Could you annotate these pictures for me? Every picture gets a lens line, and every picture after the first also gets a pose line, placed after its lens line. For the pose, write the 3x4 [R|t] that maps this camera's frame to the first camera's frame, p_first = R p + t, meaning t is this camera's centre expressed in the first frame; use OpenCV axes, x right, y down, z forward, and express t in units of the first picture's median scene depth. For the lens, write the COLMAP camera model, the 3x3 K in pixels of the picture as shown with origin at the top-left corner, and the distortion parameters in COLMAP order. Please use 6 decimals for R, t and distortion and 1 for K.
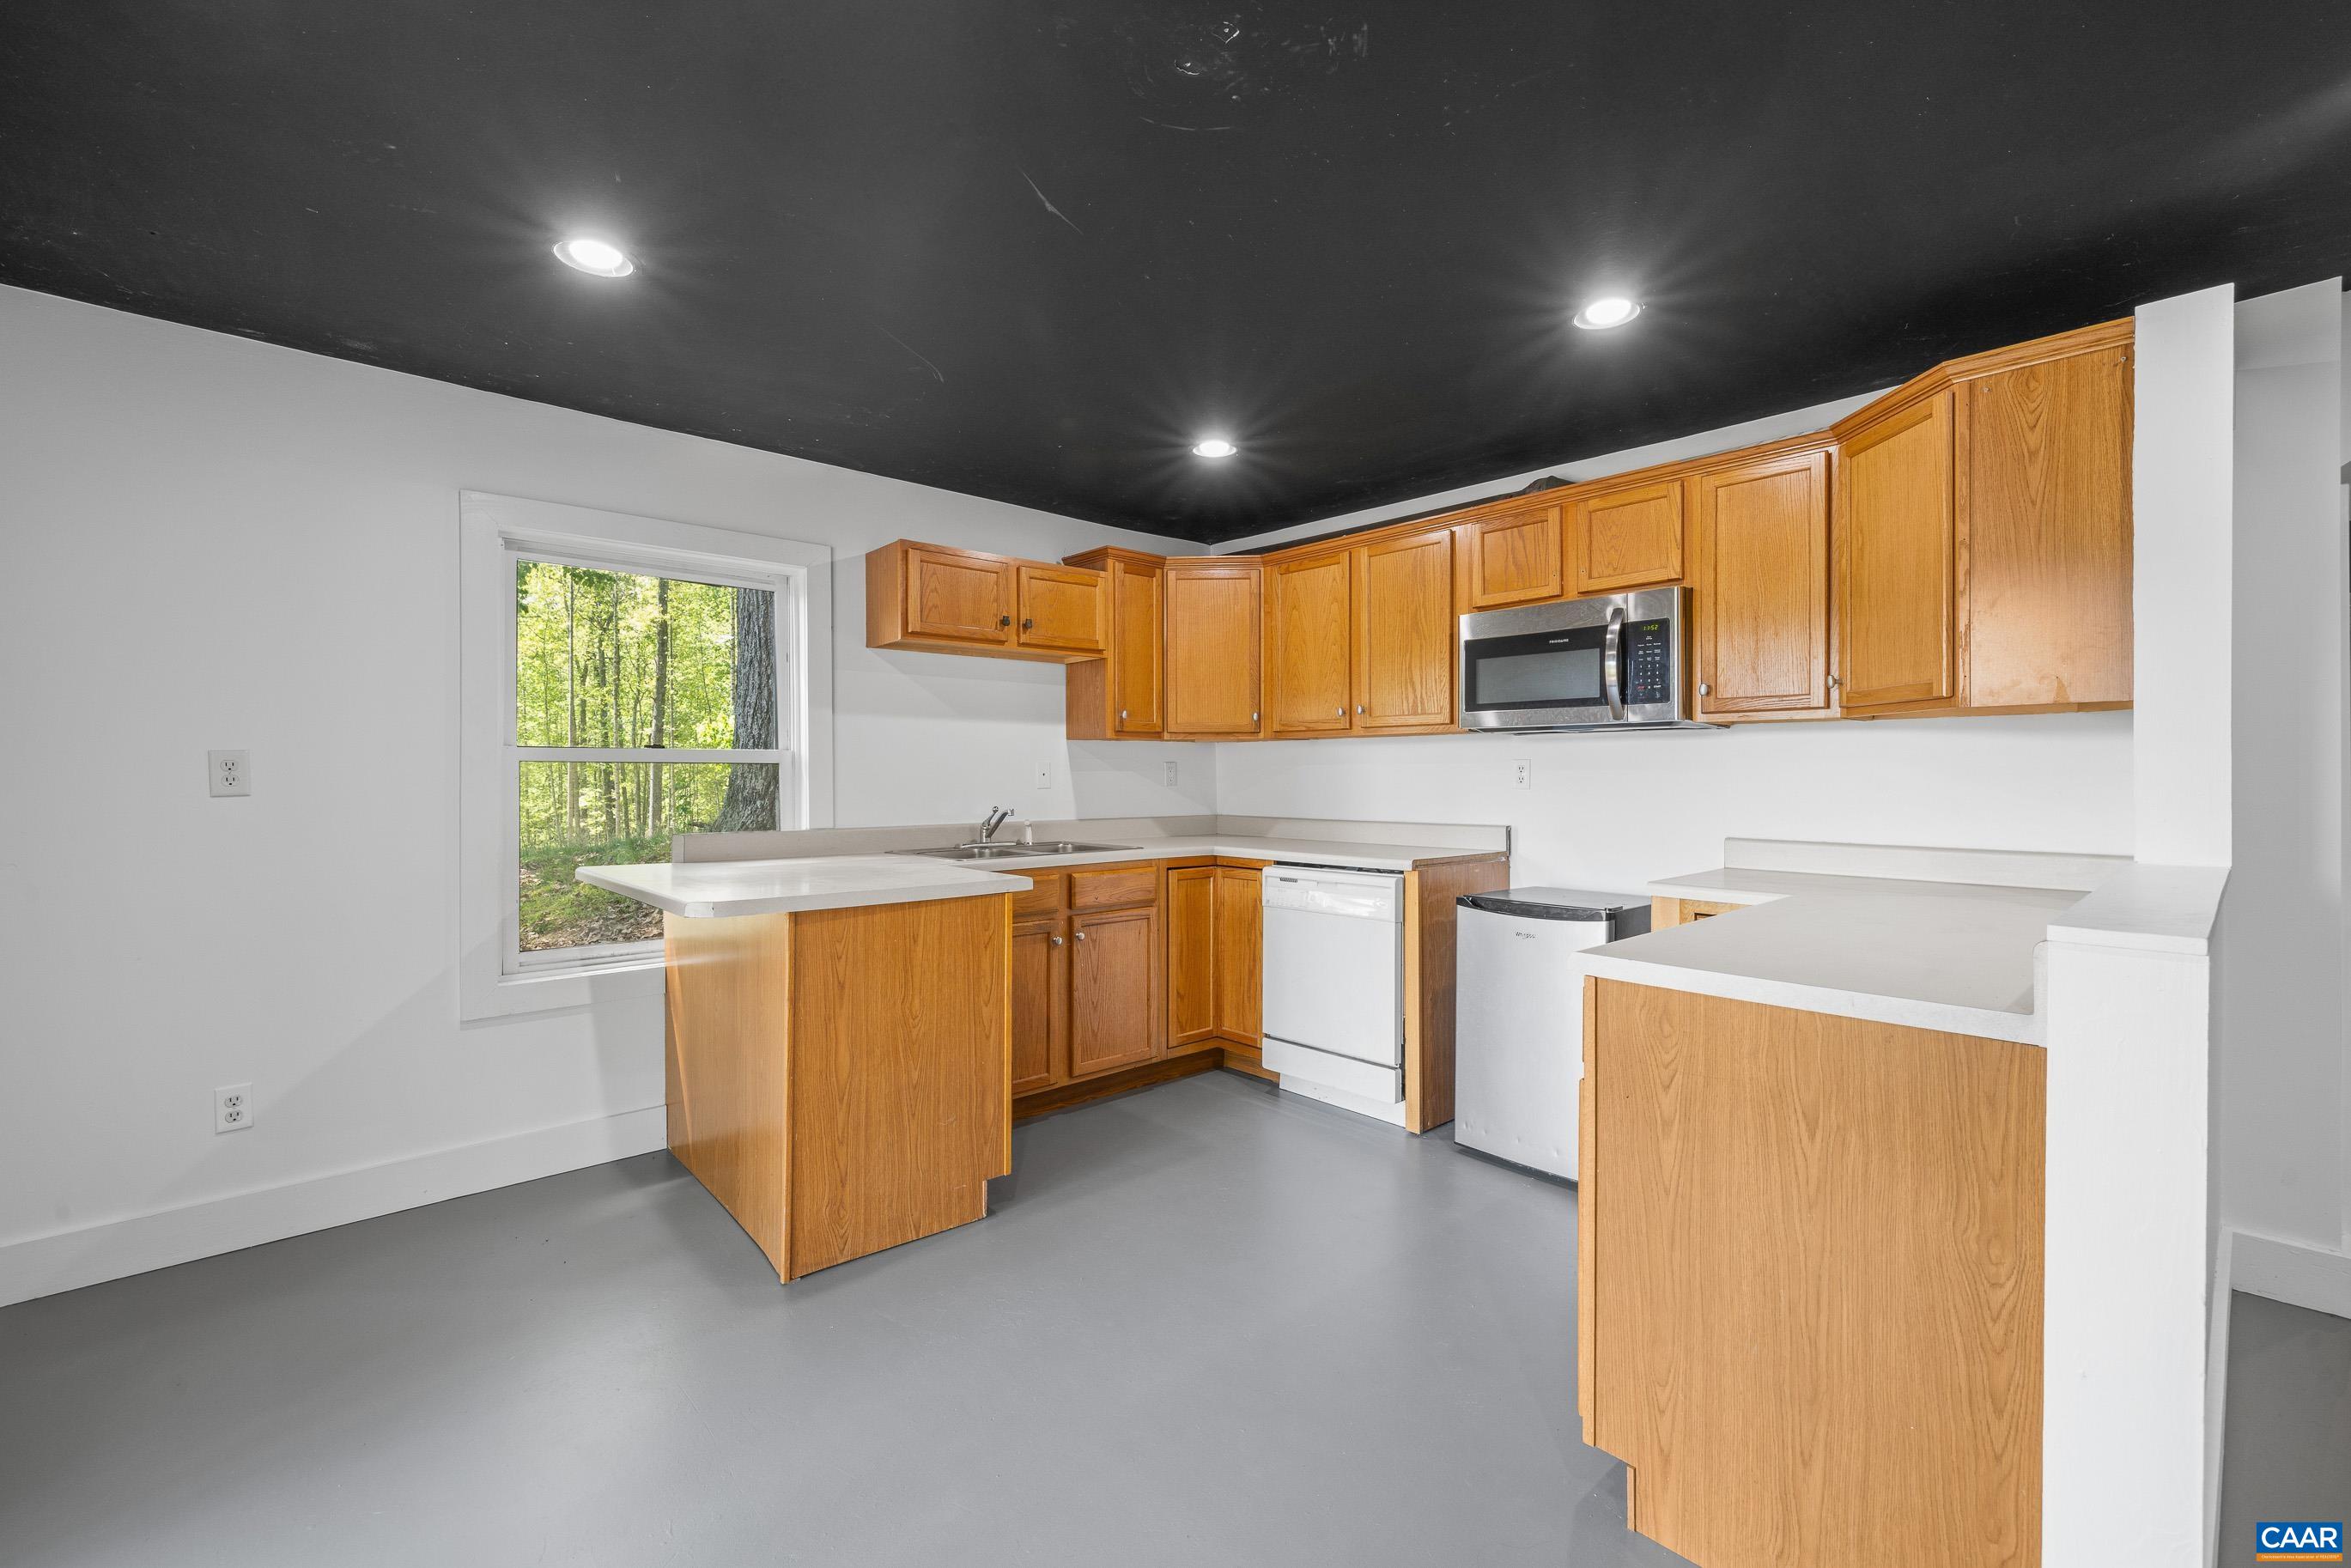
lens RADIAL K [[1000.8, 0, 1169.7], [0, 1000.8, 779.9], [0, 0, 1]] dist [0.001959, 0.000496]
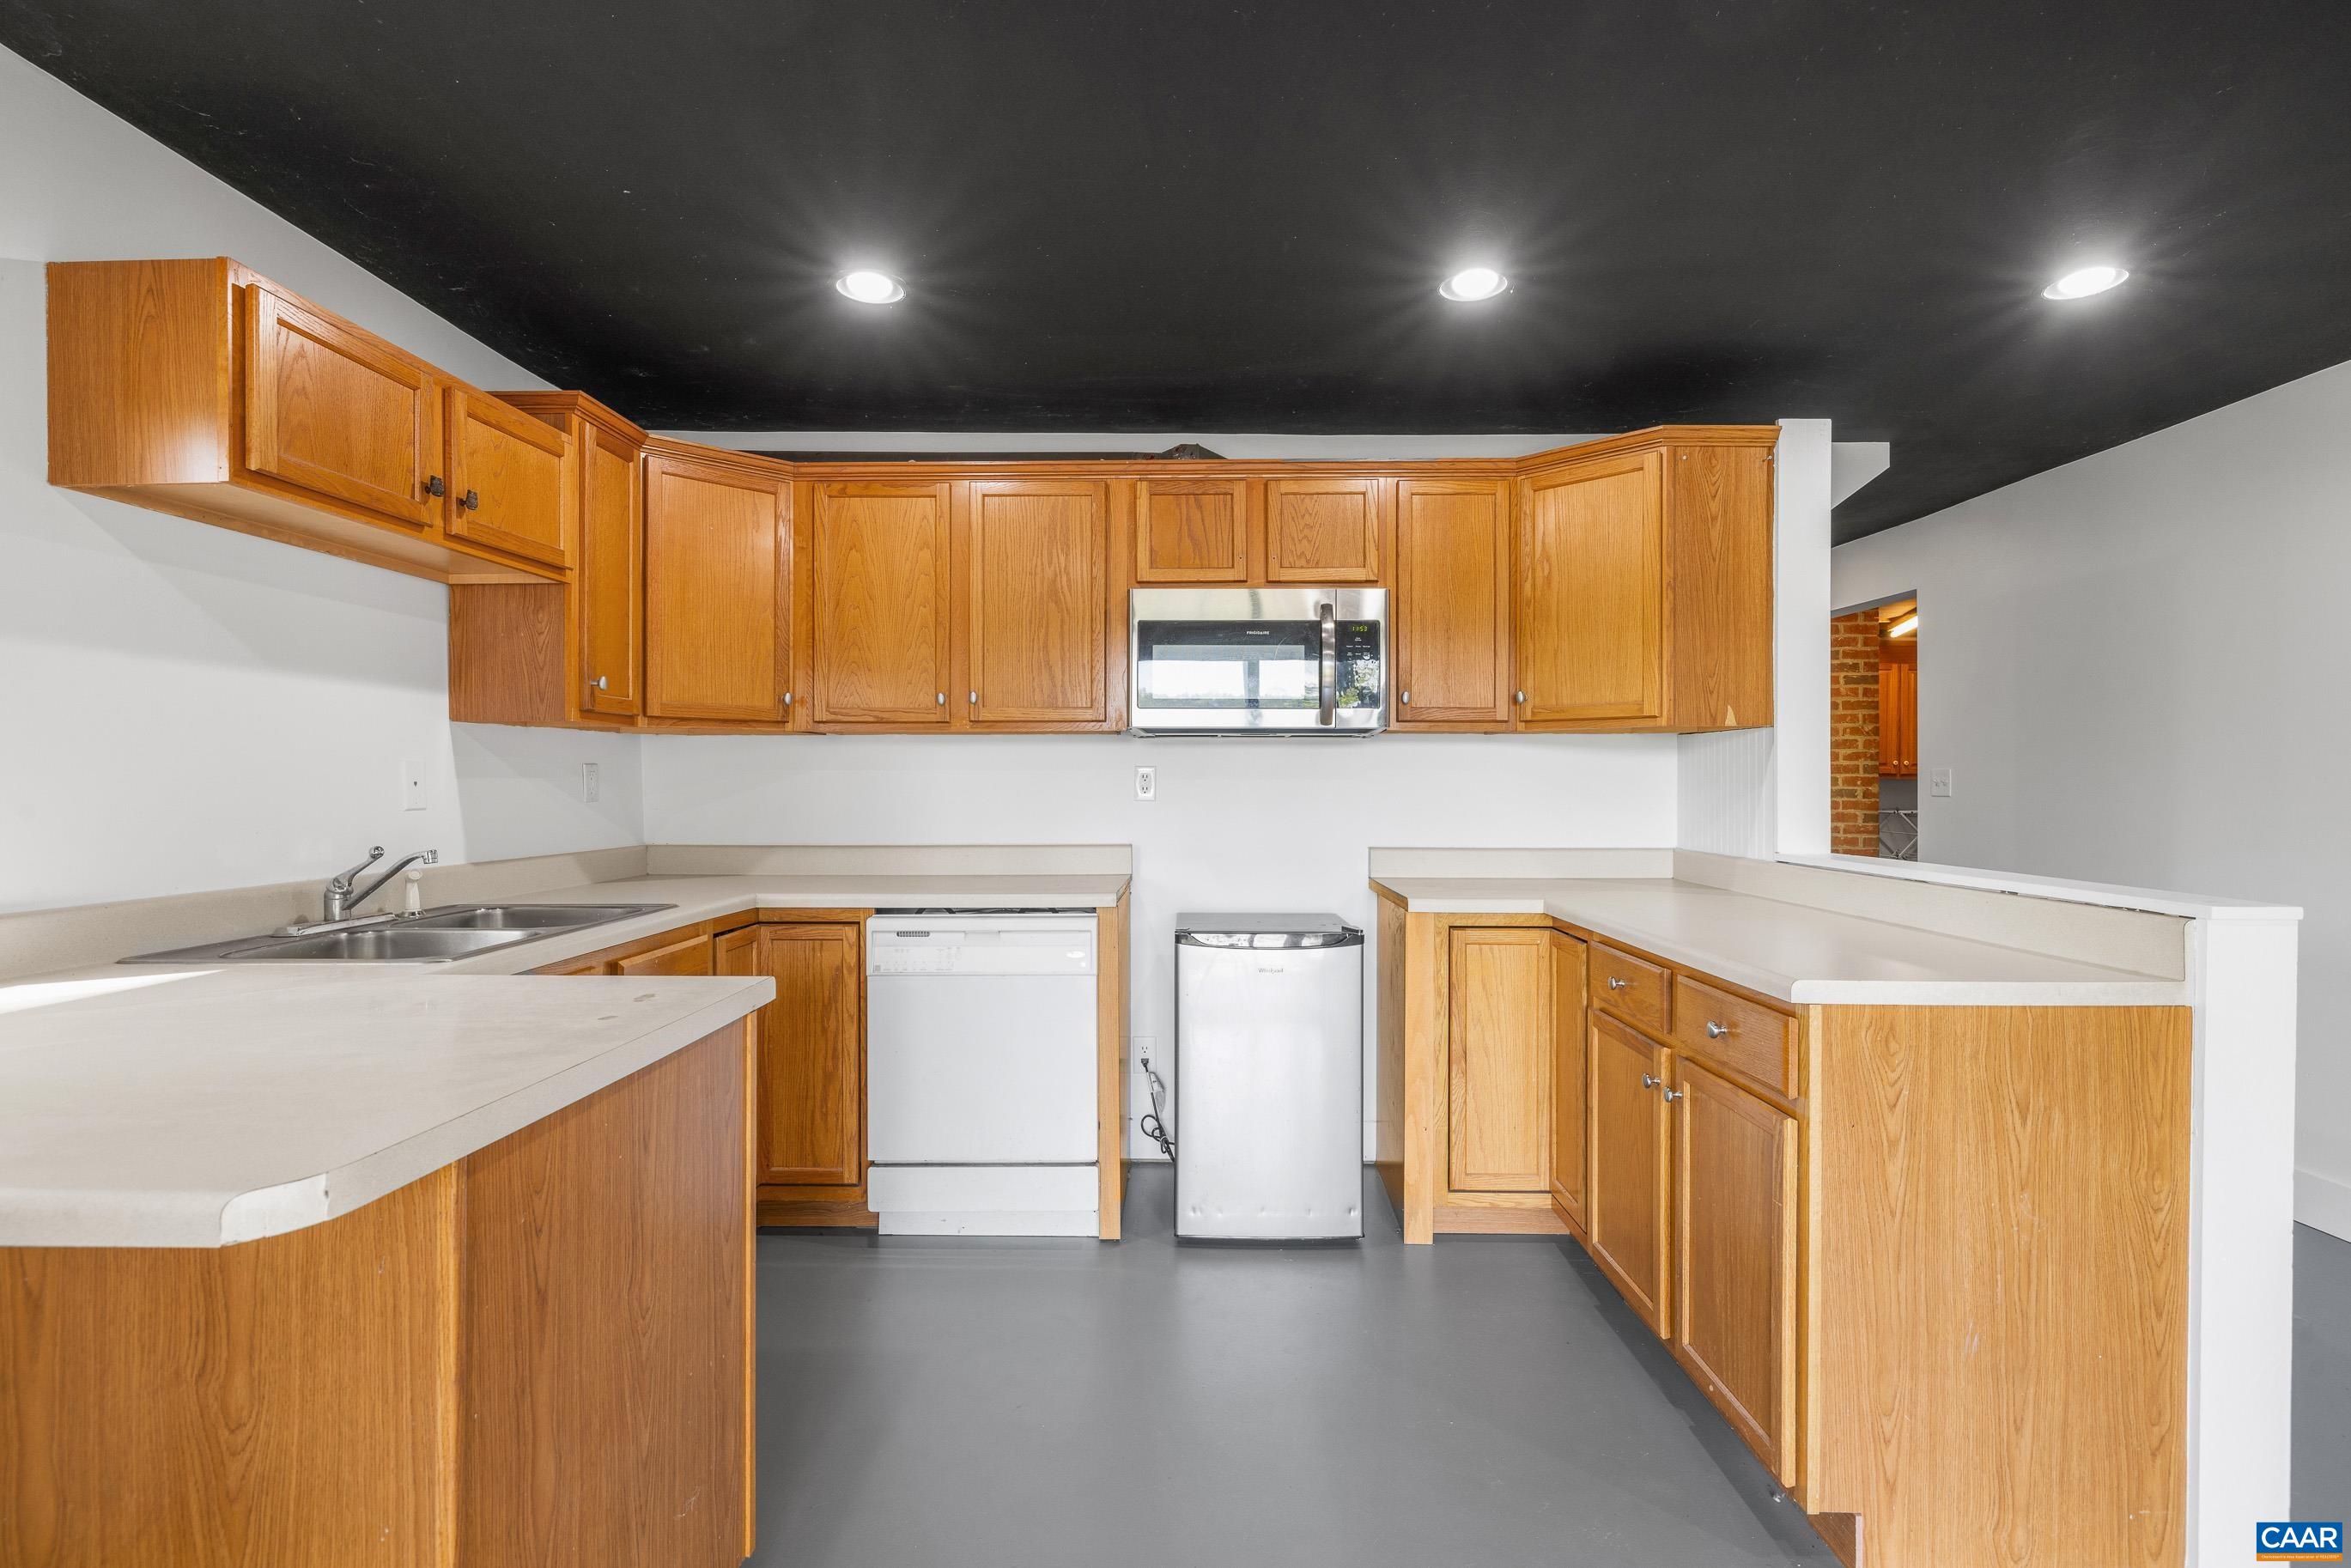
lens RADIAL K [[1107.0, 0, 1180.5], [0, 1107.0, 788.0], [0, 0, 1]] dist [-0.009060, 0.002384]
pose [[0.677167, -0.001672, 0.735827, -0.378069], [0.003298, 0.999994, -0.000763, -0.001559], [-0.735822, 0.002944, 0.677169, 0.391720]]
